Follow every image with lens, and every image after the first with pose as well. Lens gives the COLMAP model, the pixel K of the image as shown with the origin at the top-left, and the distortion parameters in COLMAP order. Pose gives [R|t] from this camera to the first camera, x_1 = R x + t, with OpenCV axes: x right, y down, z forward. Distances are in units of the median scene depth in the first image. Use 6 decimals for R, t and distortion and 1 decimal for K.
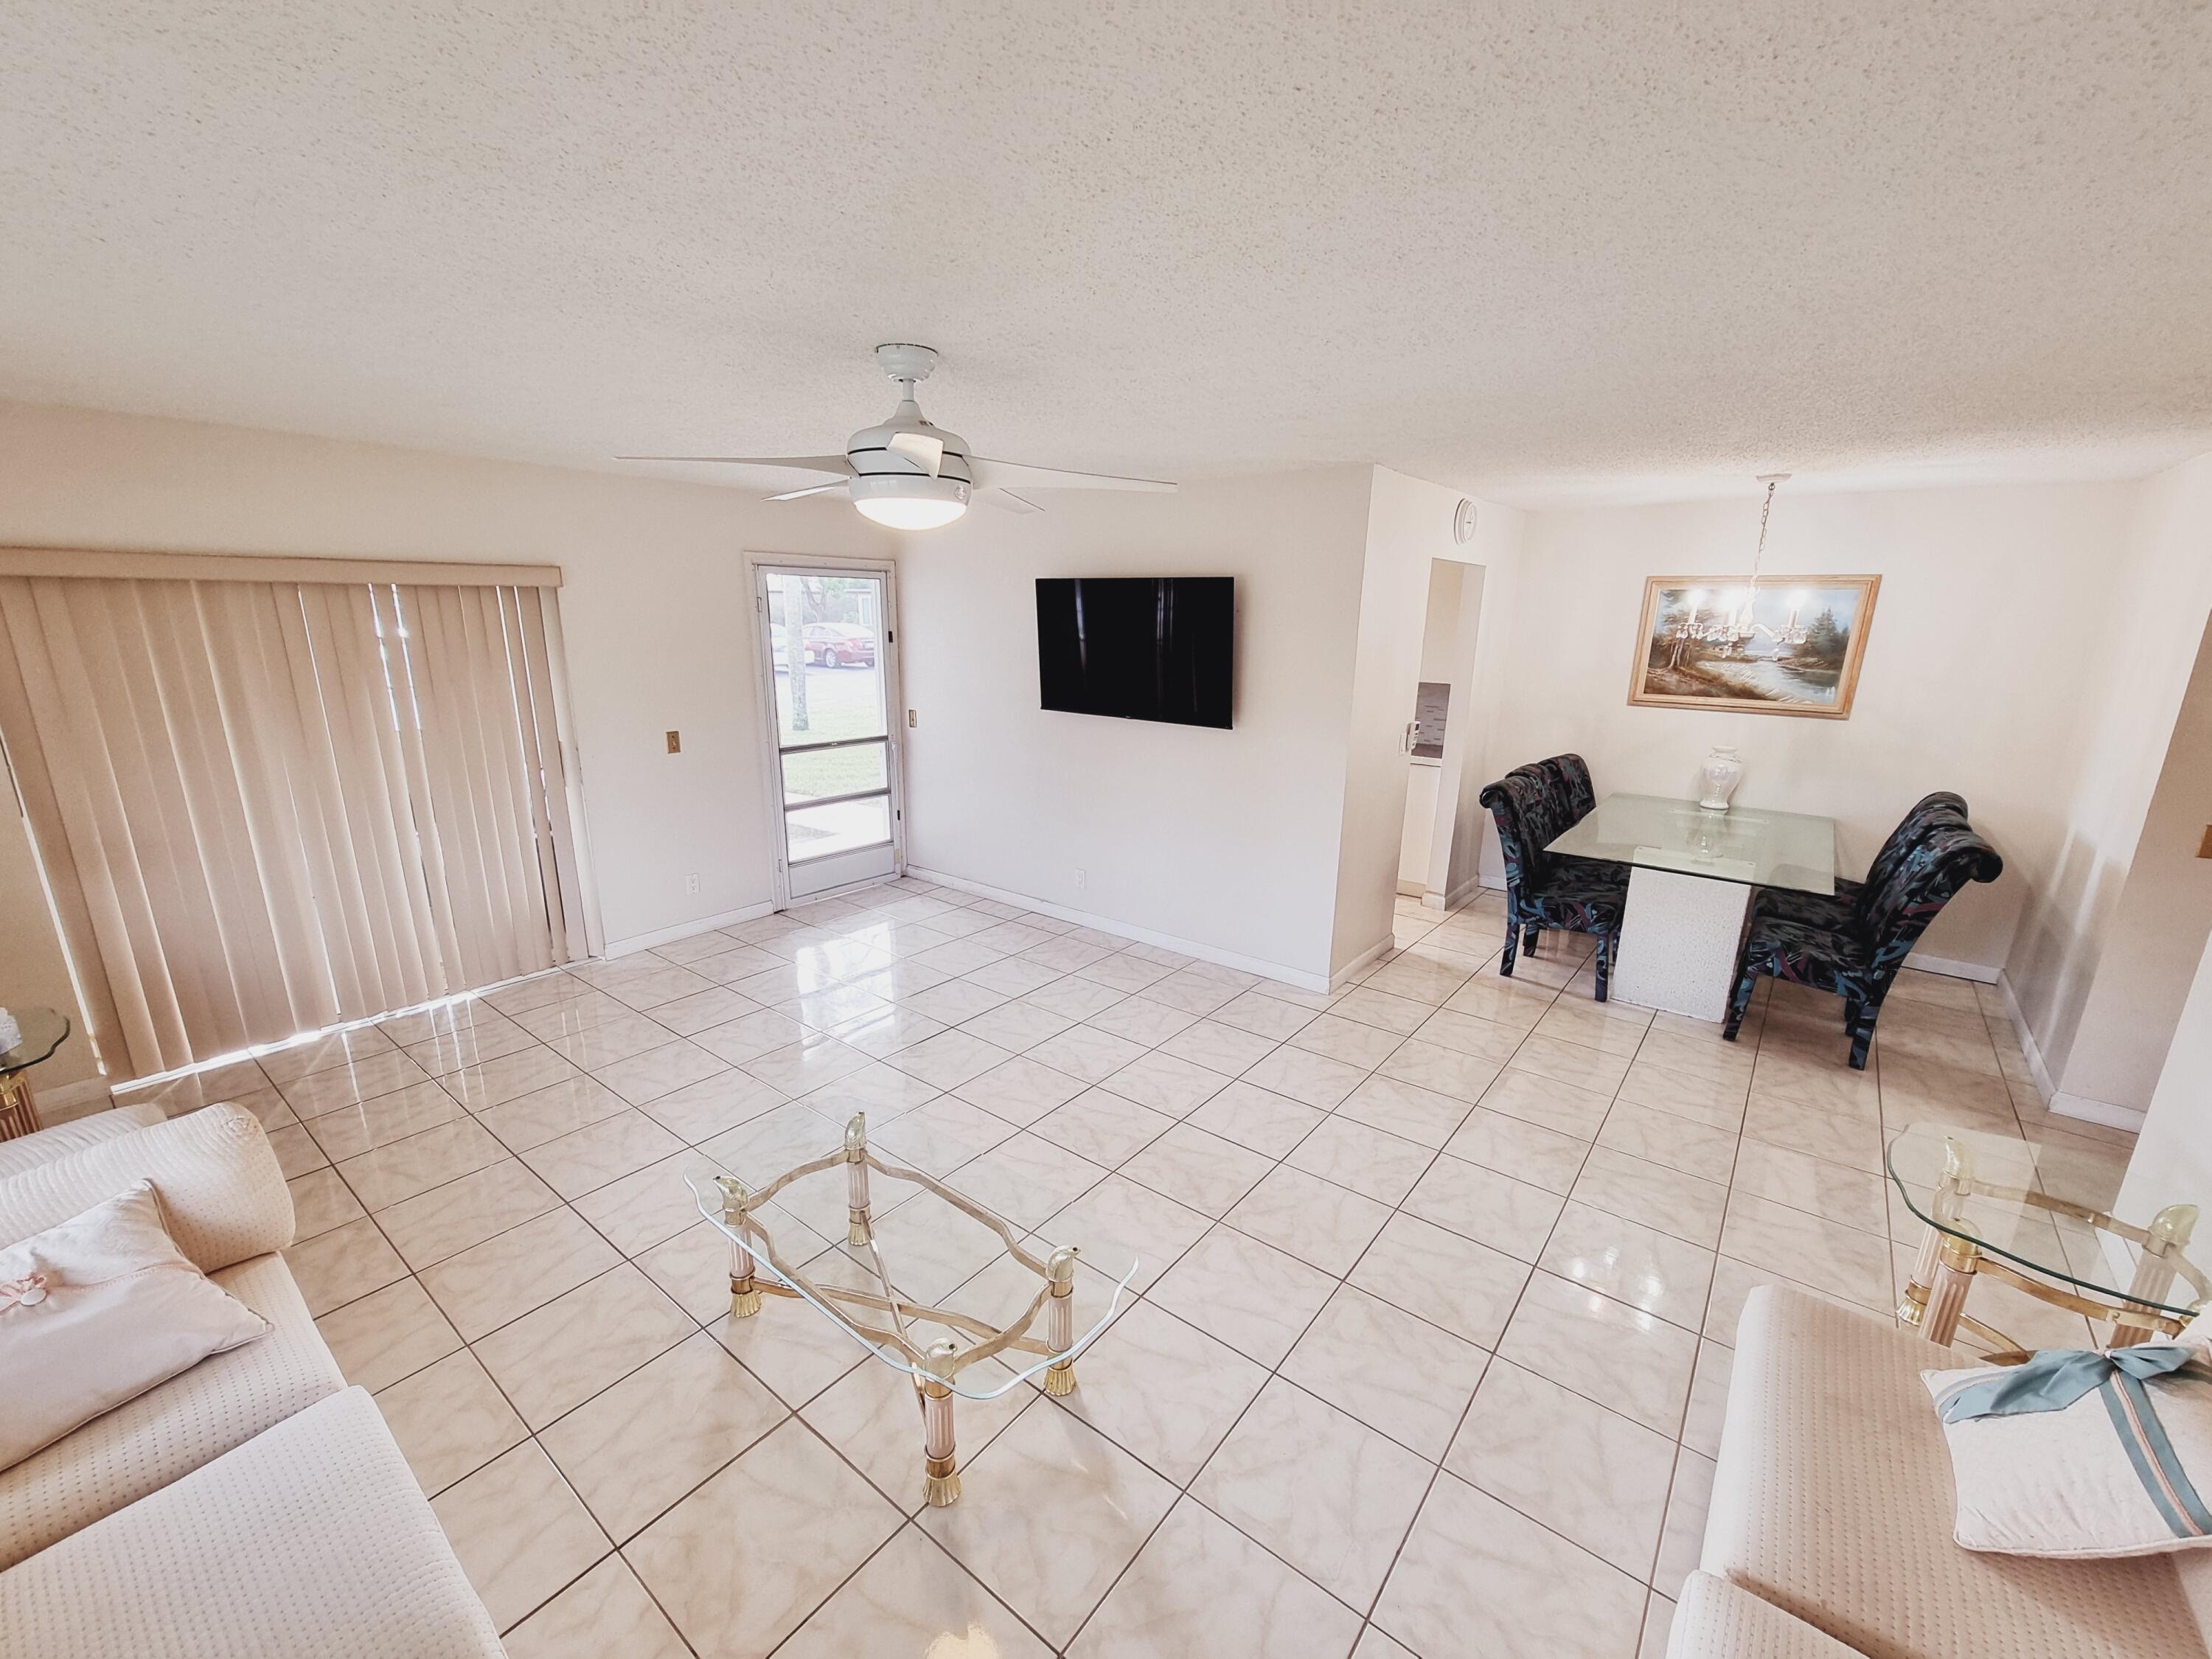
lens RADIAL K [[910.4, 0, 1096.1], [0, 910.4, 846.4], [0, 0, 1]] dist [-0.007246, 0.000747]
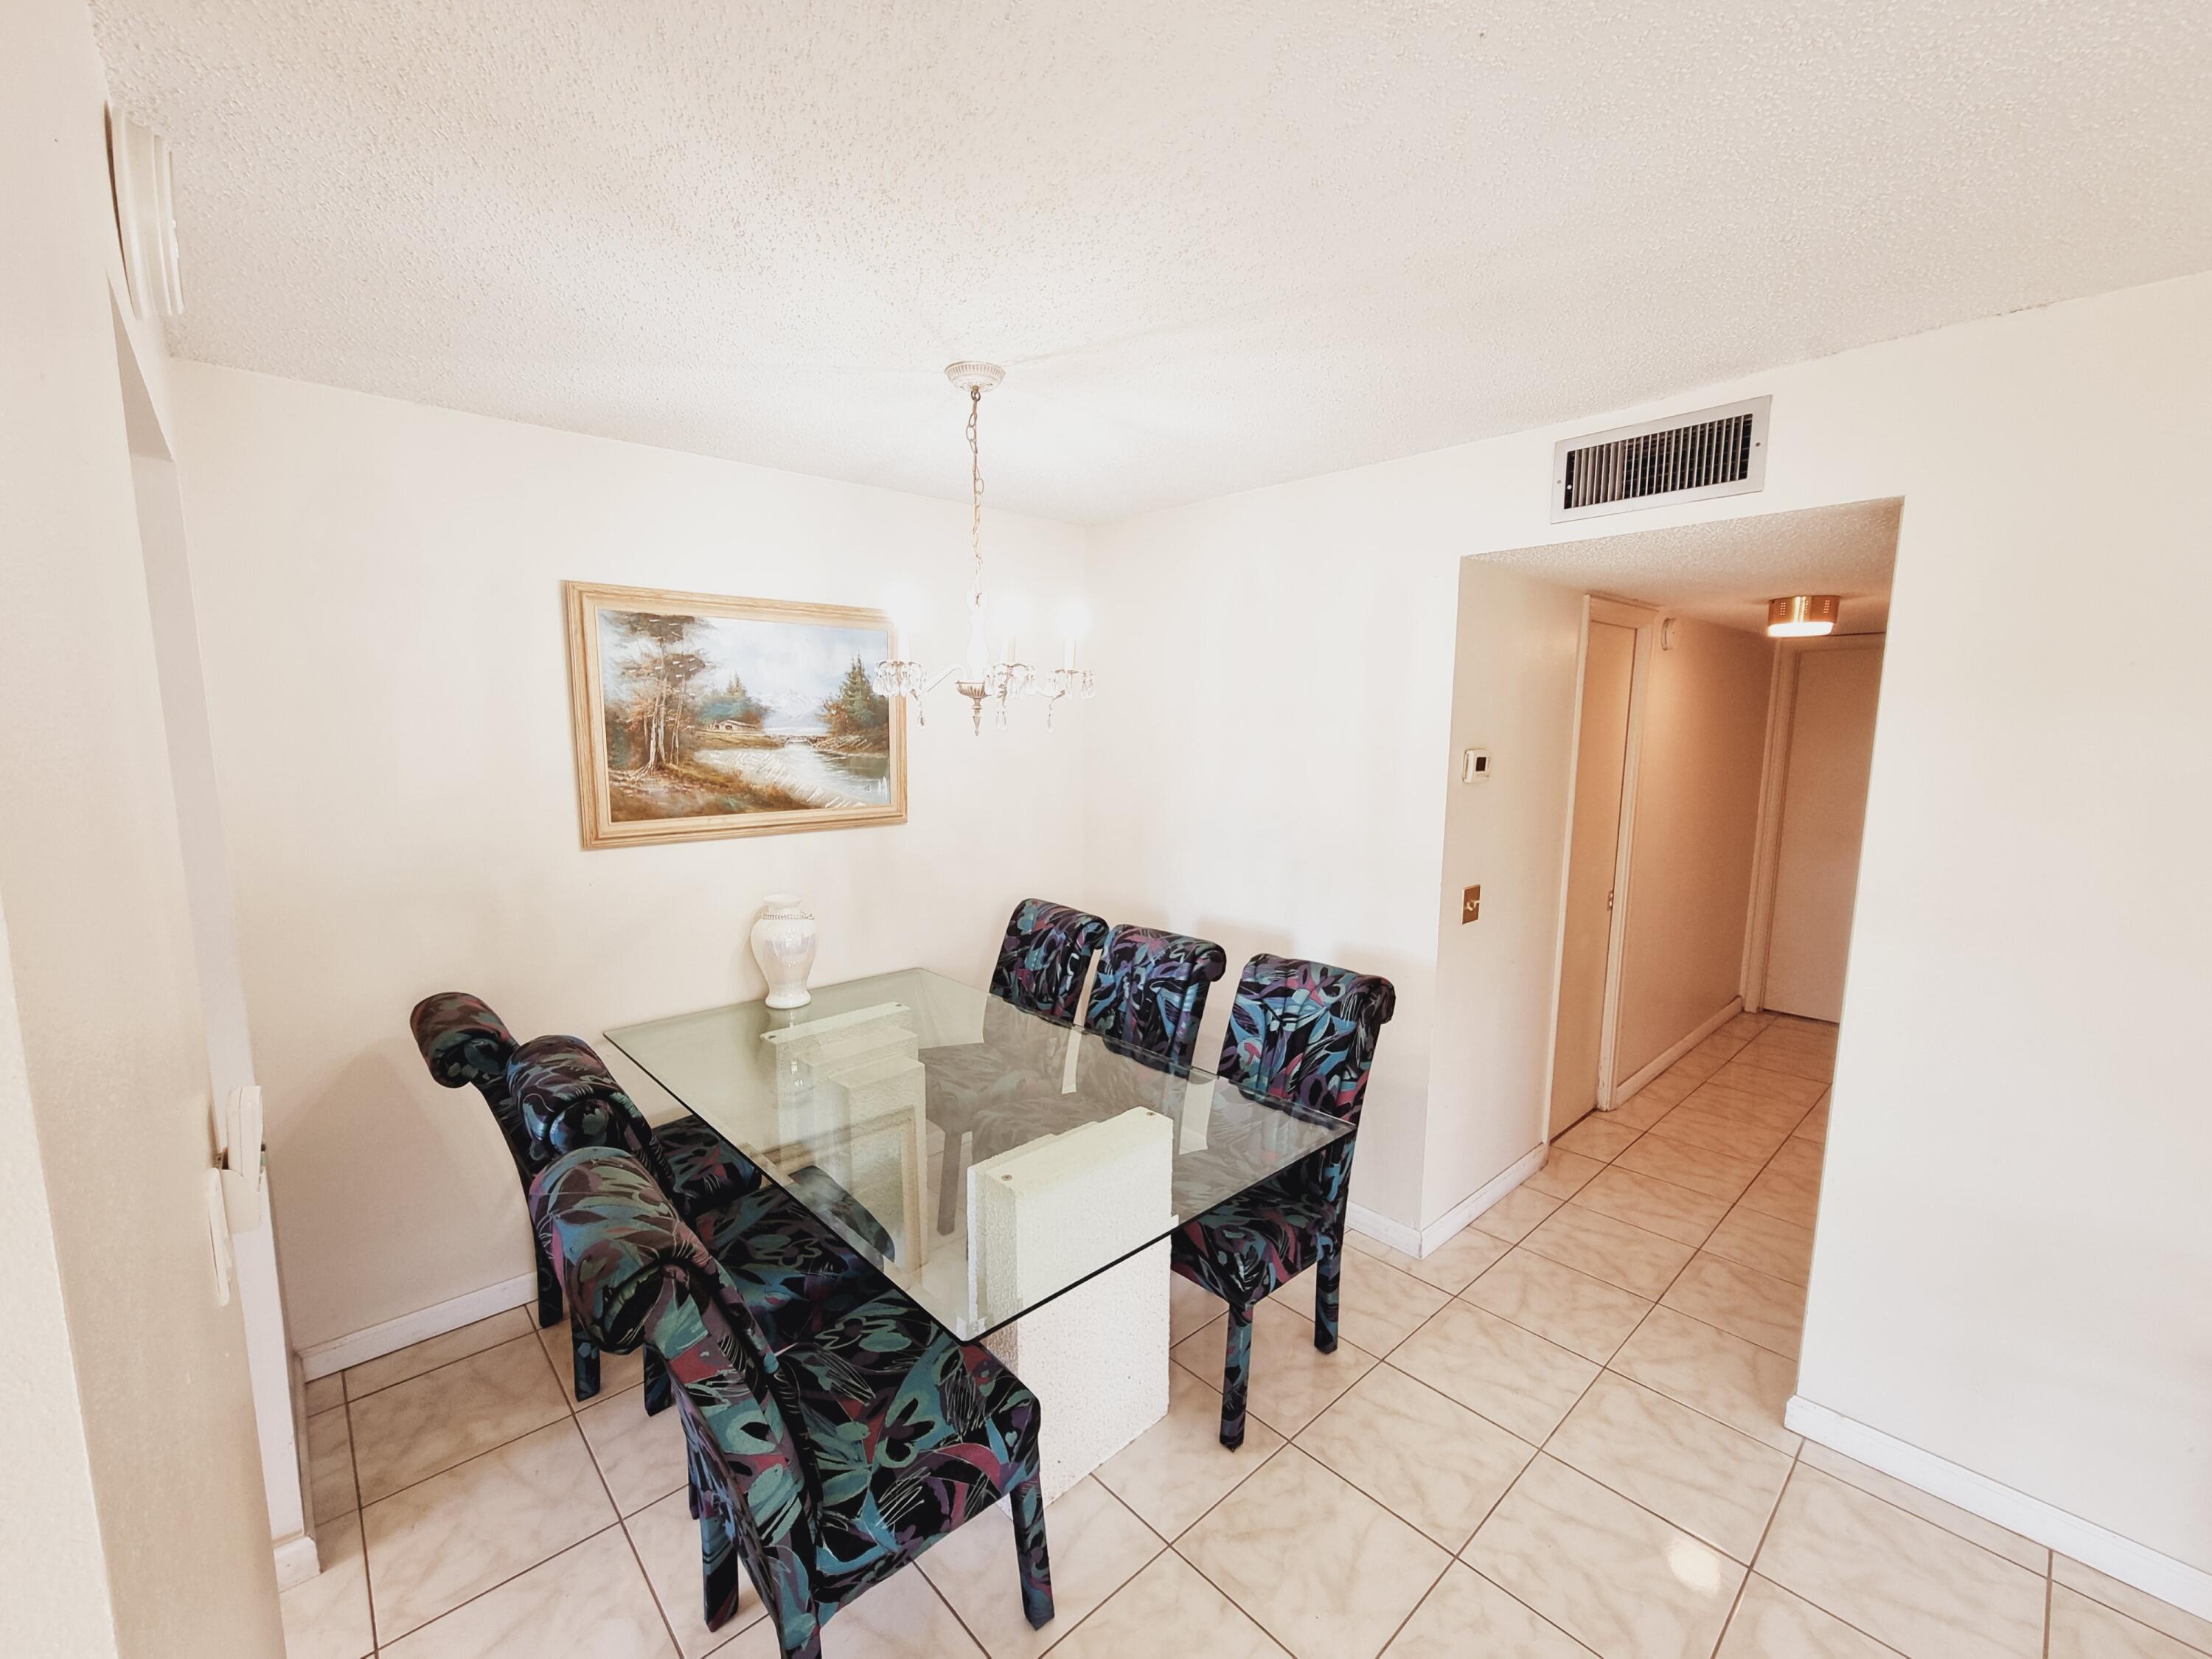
lens RADIAL K [[910.4, 0, 1096.1], [0, 910.4, 846.4], [0, 0, 1]] dist [-0.007246, 0.000747]
pose [[0.163102, -0.144886, 0.975913, 0.179674], [0.249809, 0.962990, 0.101217, -0.147741], [-0.954460, 0.227283, 0.193259, 0.697124]]
